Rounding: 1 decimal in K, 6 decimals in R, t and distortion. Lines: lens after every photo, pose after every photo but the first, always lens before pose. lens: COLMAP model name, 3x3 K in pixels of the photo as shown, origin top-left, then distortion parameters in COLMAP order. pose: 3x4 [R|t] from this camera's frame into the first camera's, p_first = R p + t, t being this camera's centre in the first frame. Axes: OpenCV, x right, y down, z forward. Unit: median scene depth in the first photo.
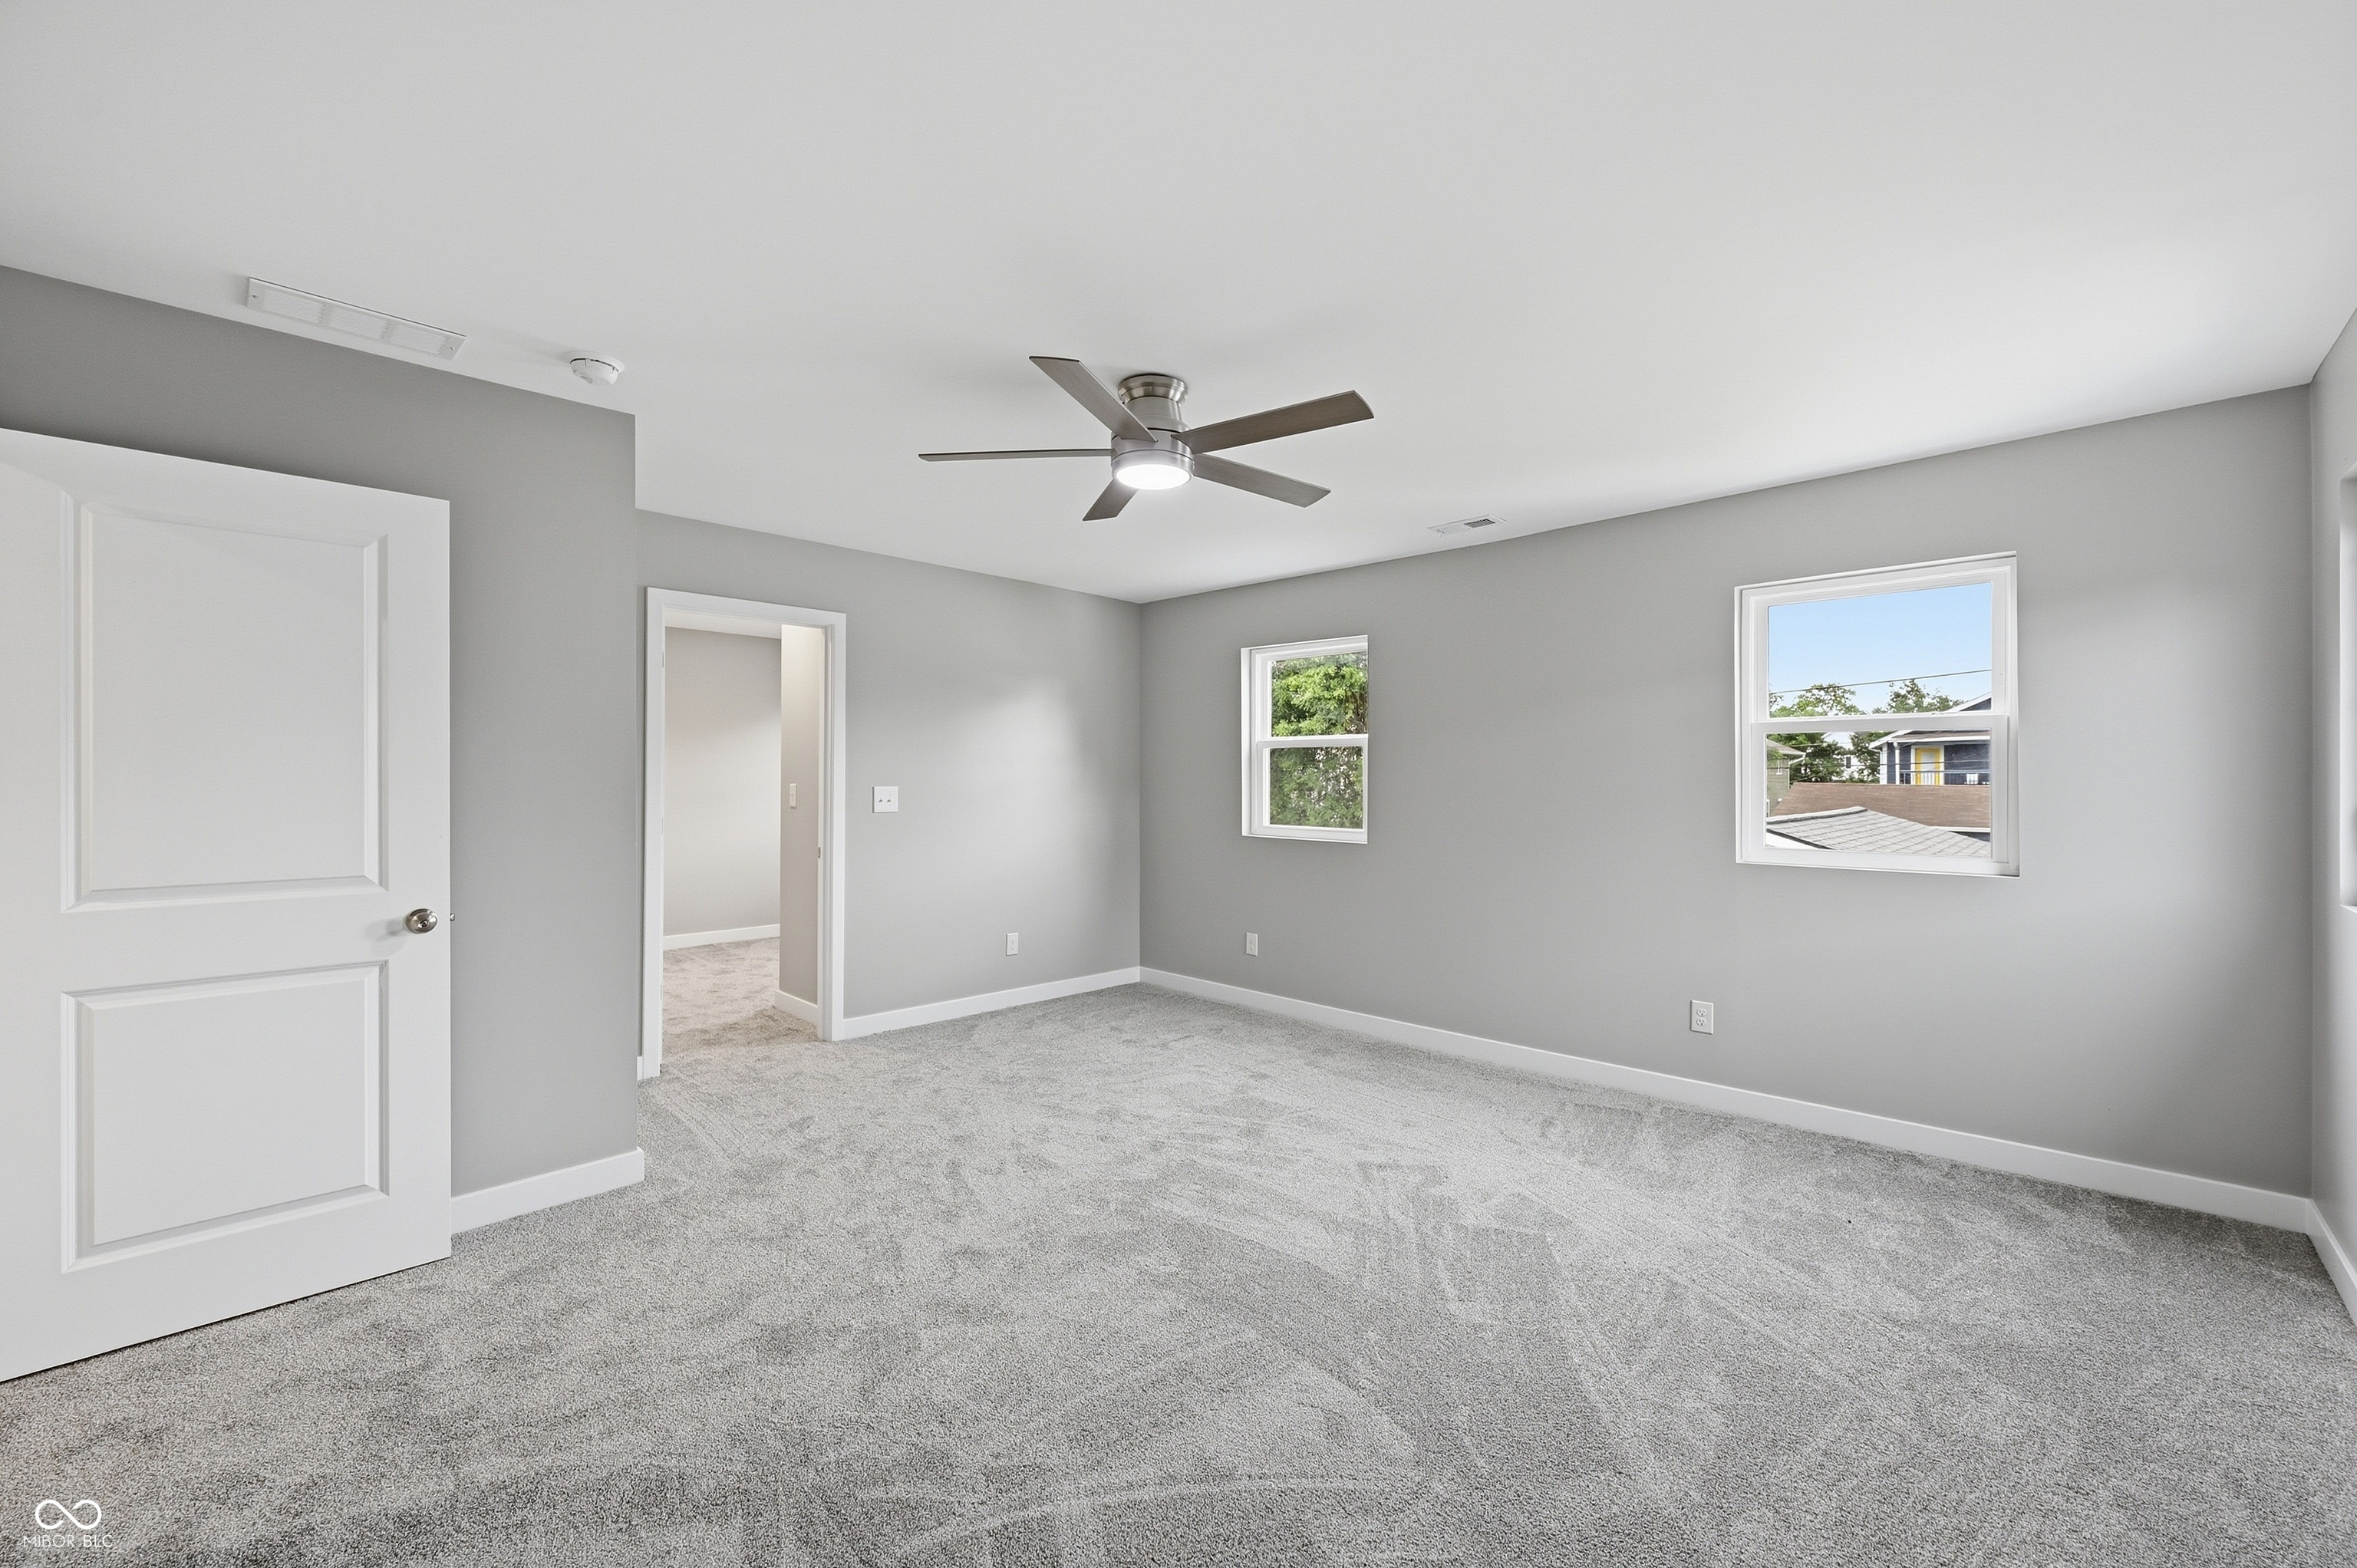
lens RADIAL K [[952.9, 0, 1173.8], [0, 952.9, 781.0], [0, 0, 1]] dist [0.001476, -0.000817]
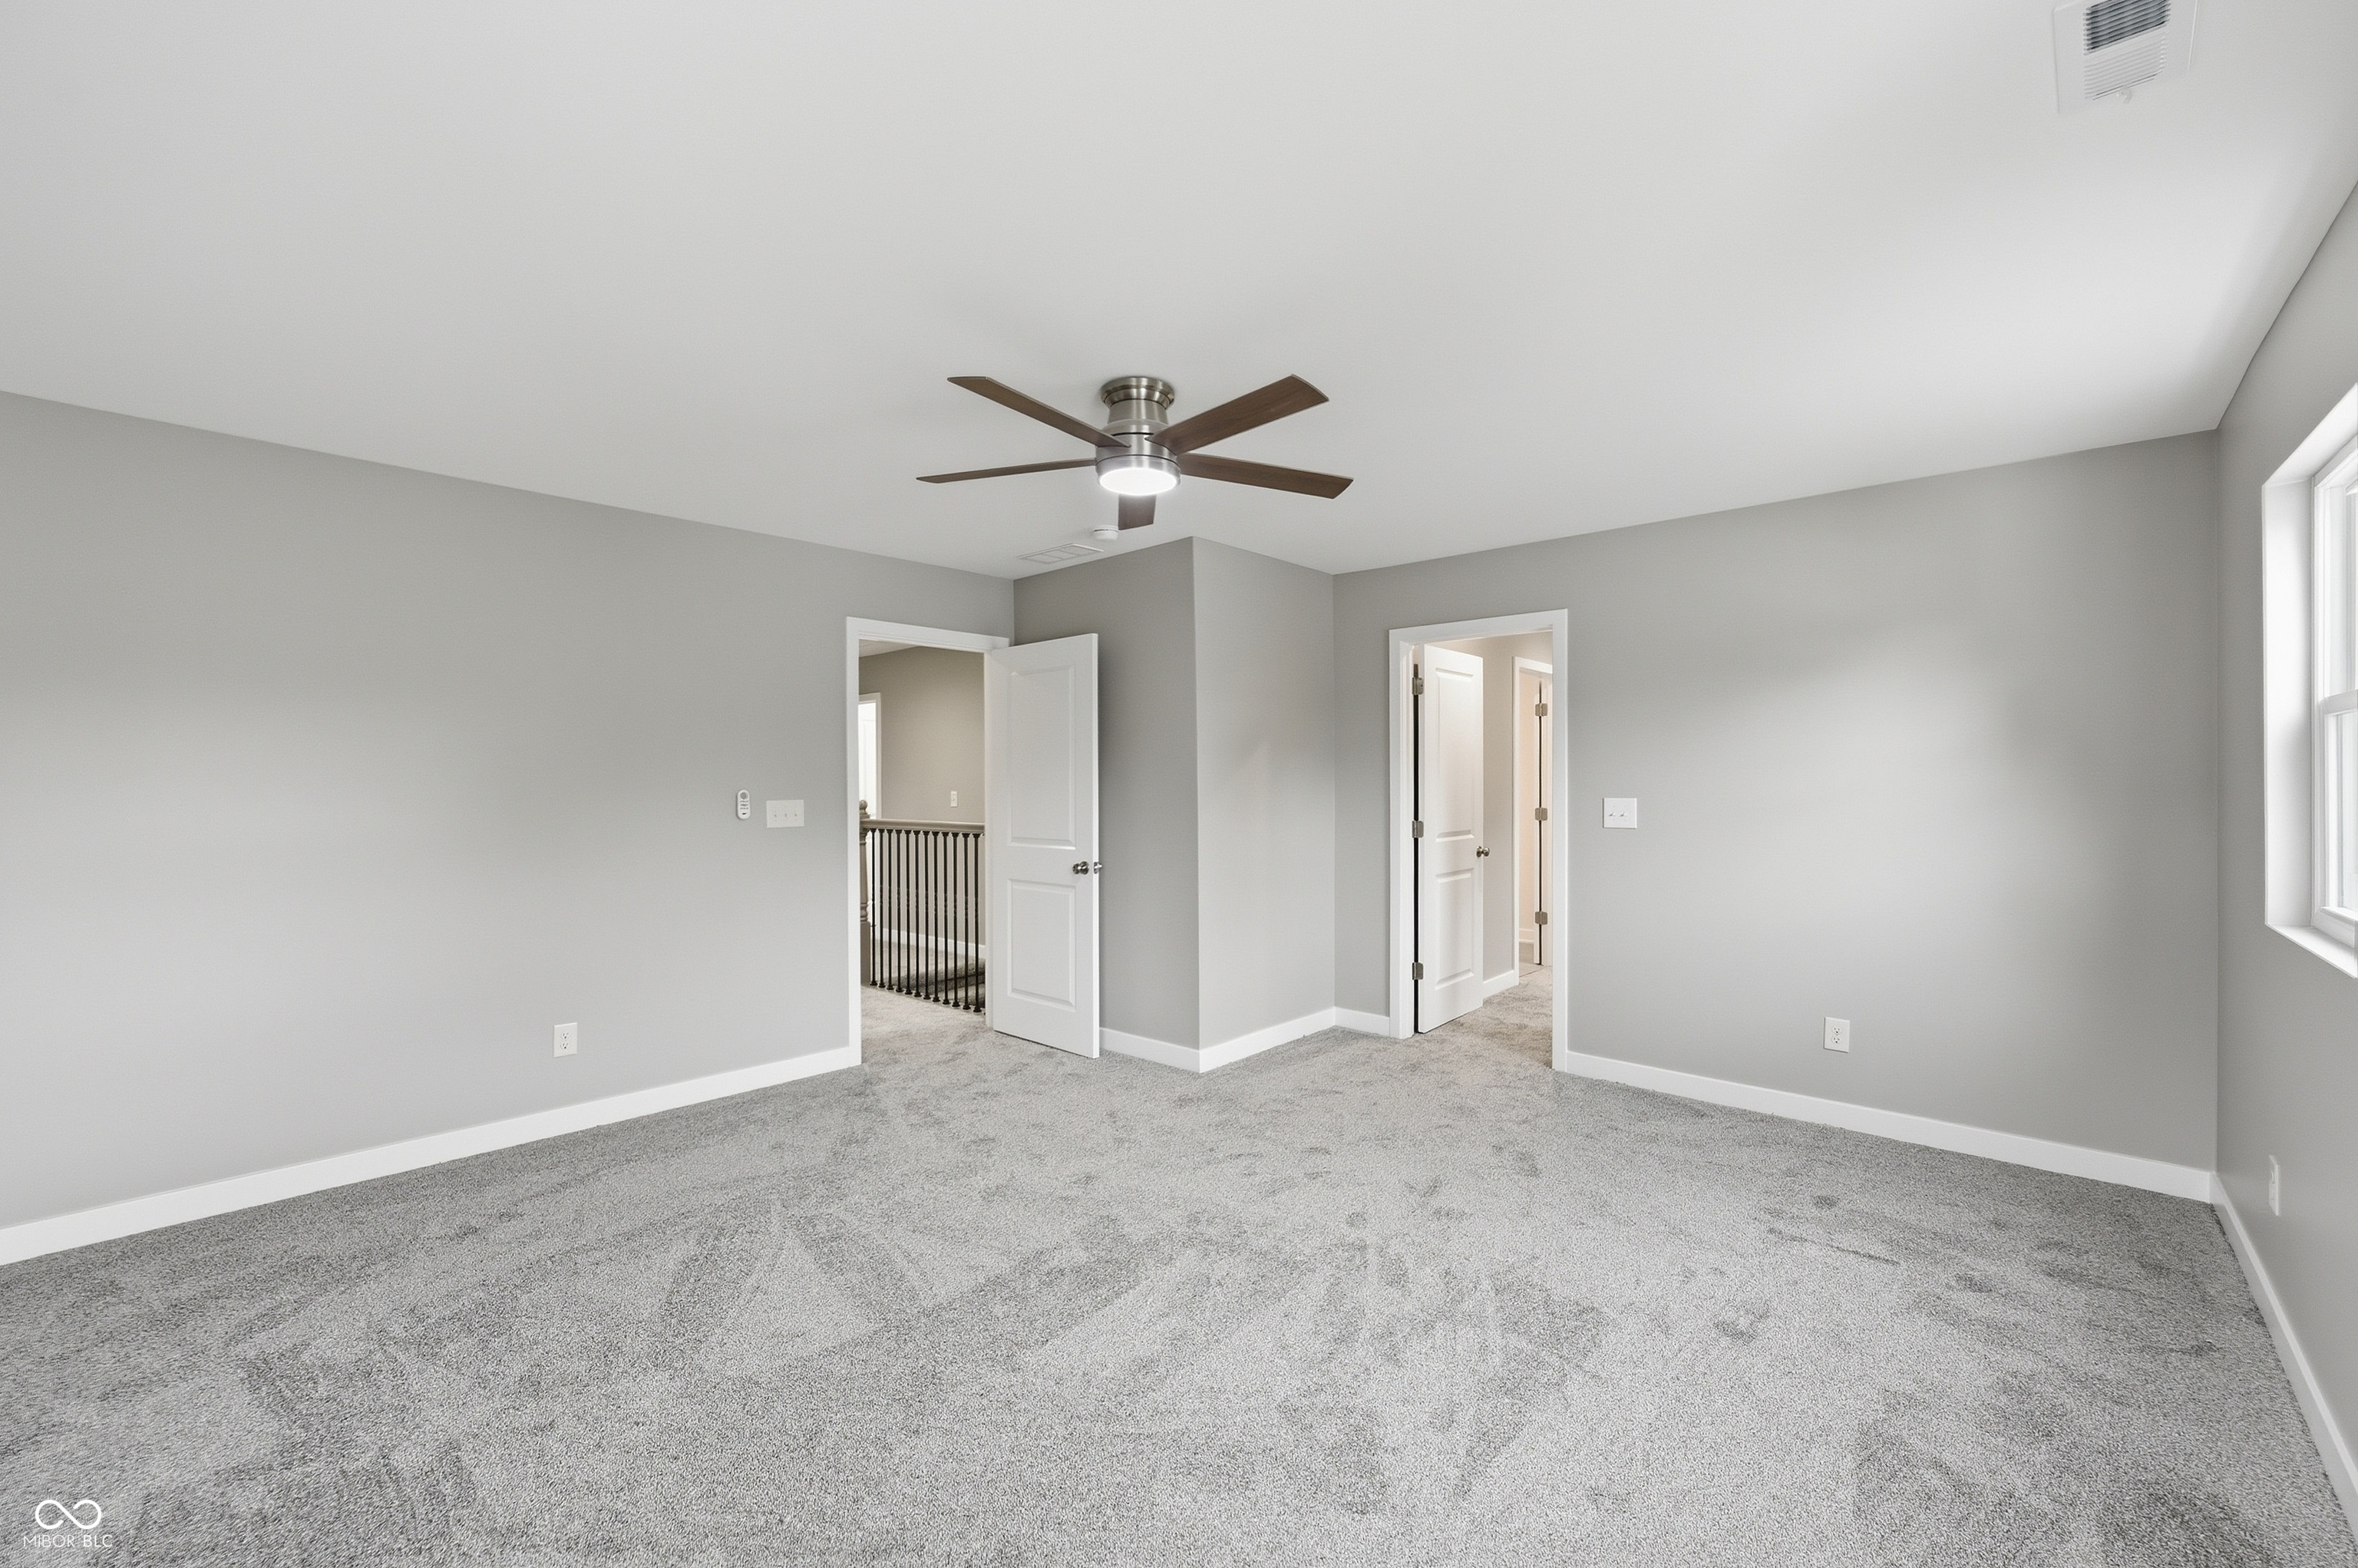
lens RADIAL K [[953.4, 0, 1187.1], [0, 953.4, 784.0], [0, 0, 1]] dist [0.001476, -0.000817]
pose [[0.045265, -0.006084, -0.998956, 0.667412], [0.001033, 0.999981, -0.006044, -0.002955], [0.998974, -0.000758, 0.045271, 0.703785]]
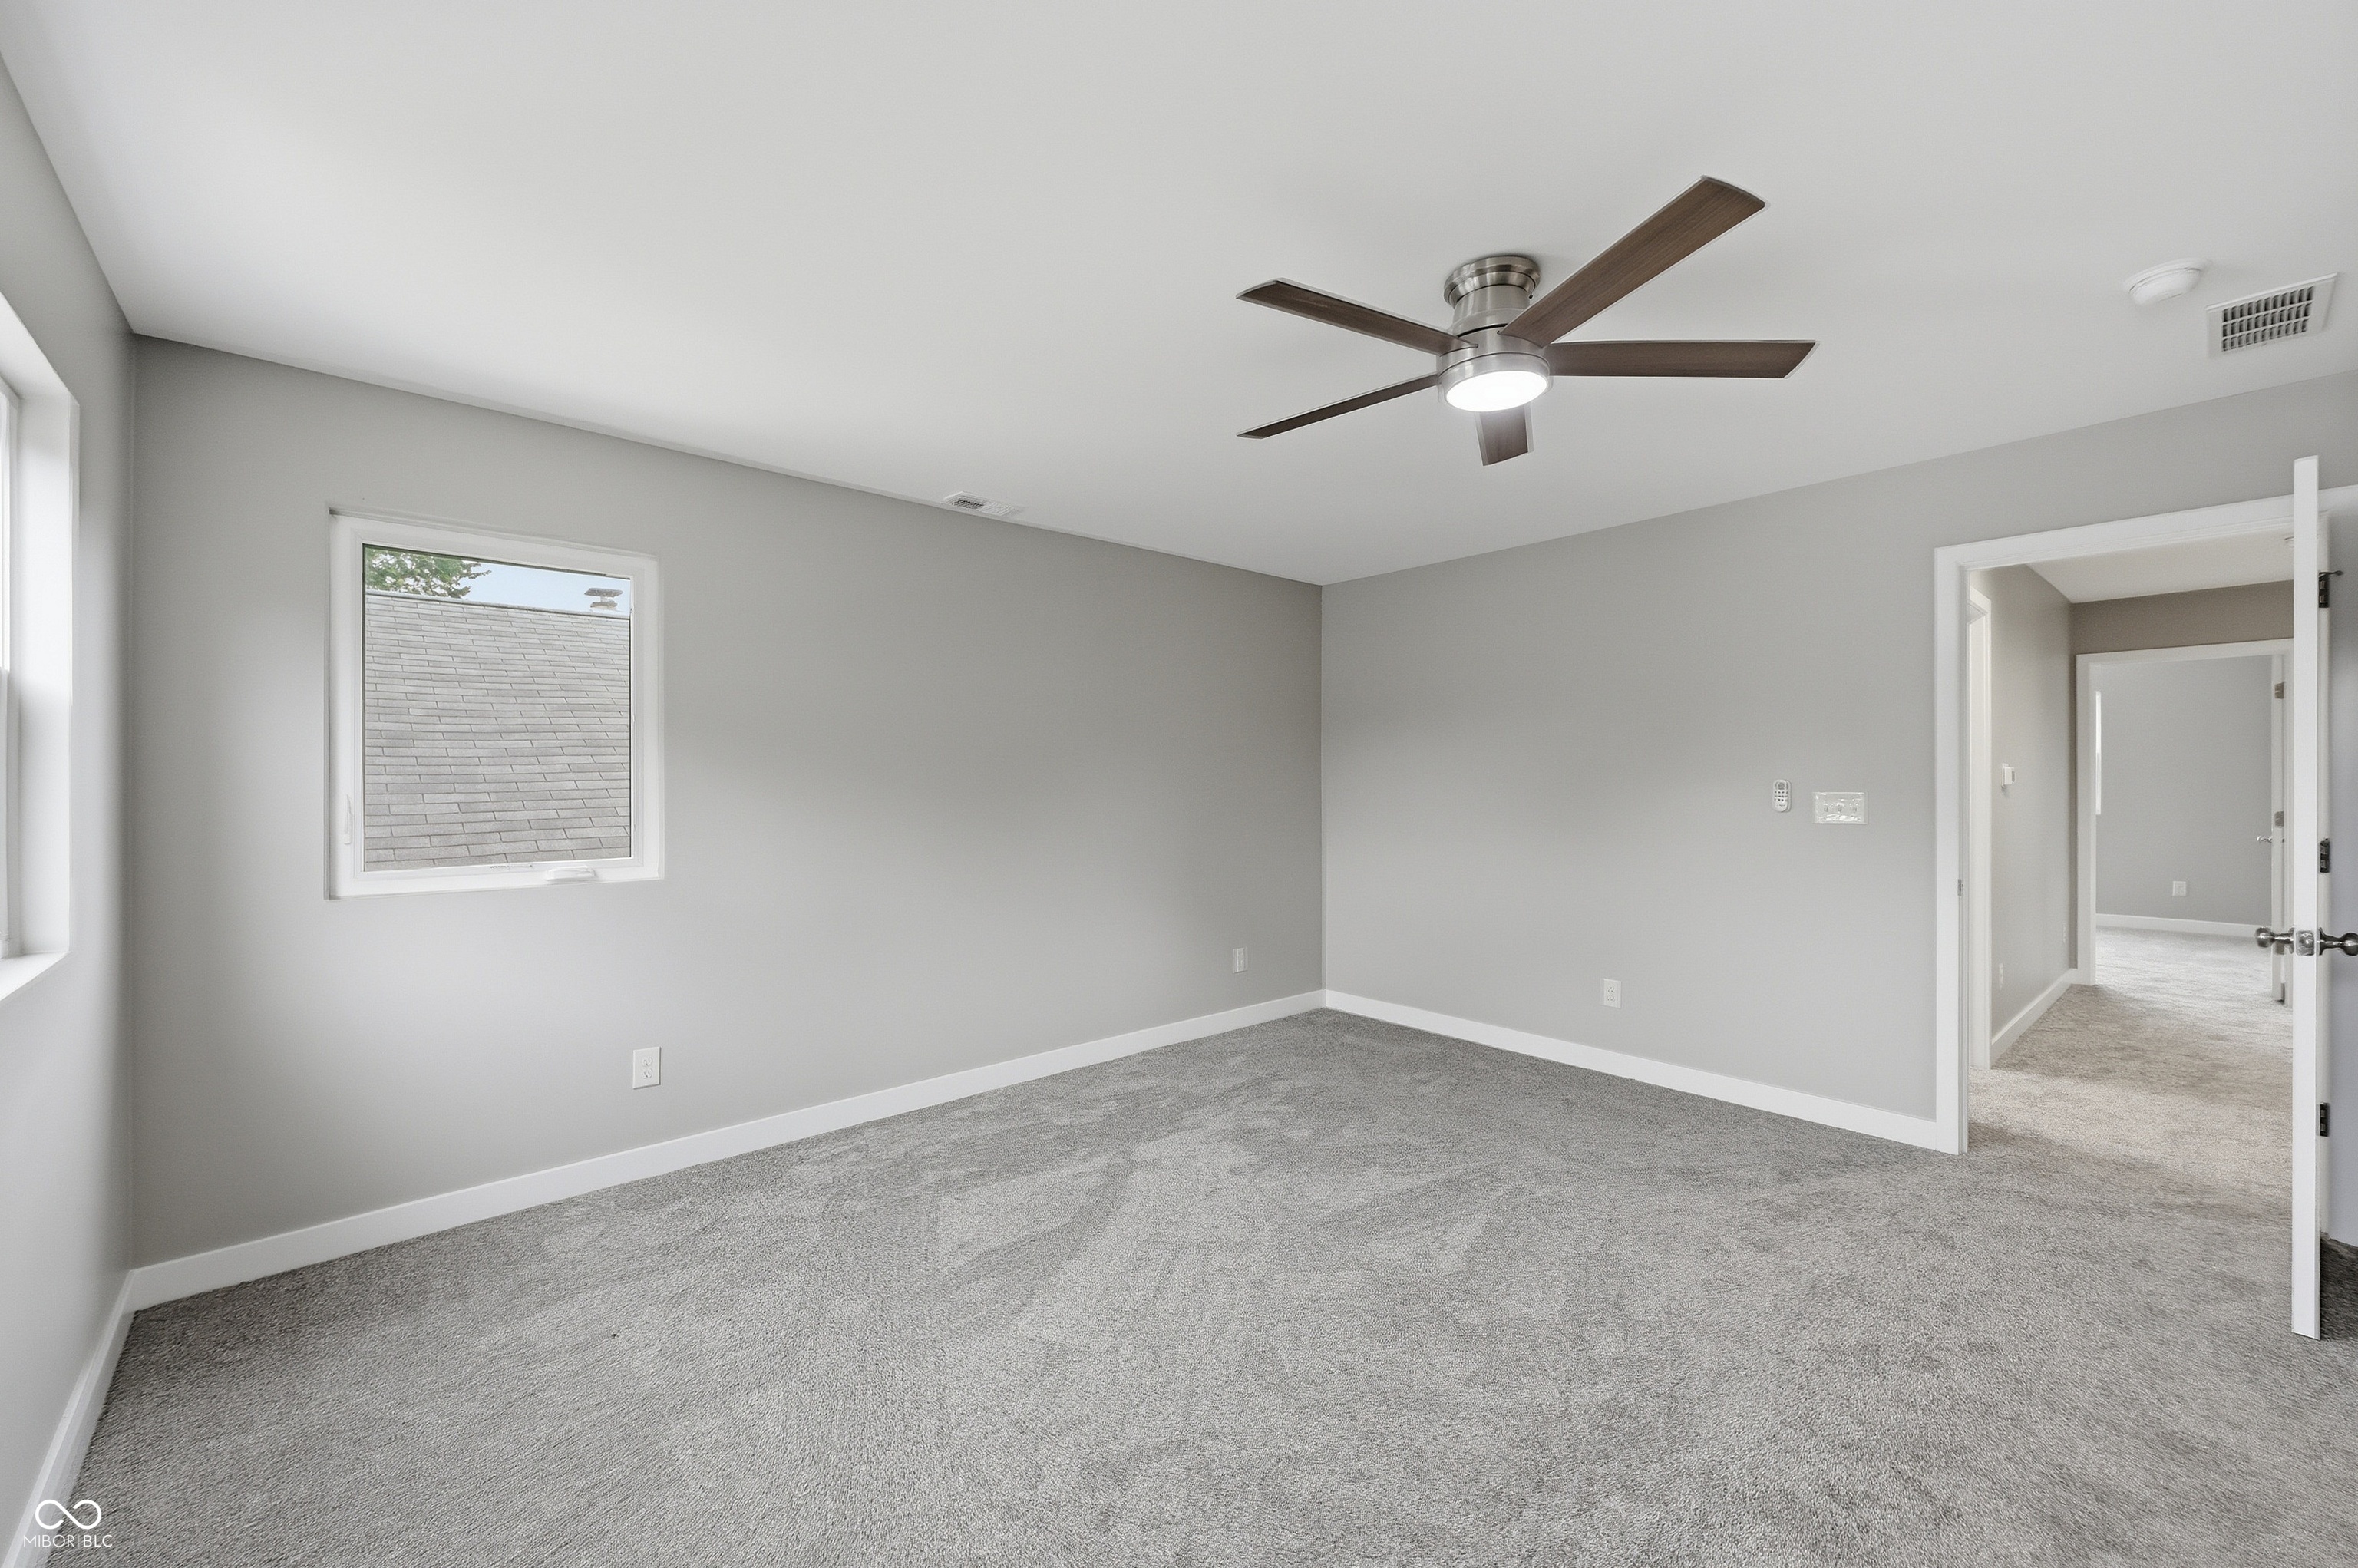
lens RADIAL K [[953.4, 0, 1189.7], [0, 953.4, 785.0], [0, 0, 1]] dist [0.001476, -0.000817]
pose [[-0.998245, -0.003714, 0.059101, 0.129633], [-0.003268, 0.999965, 0.007646, -0.003330], [-0.059128, 0.007439, -0.998223, 1.241831]]
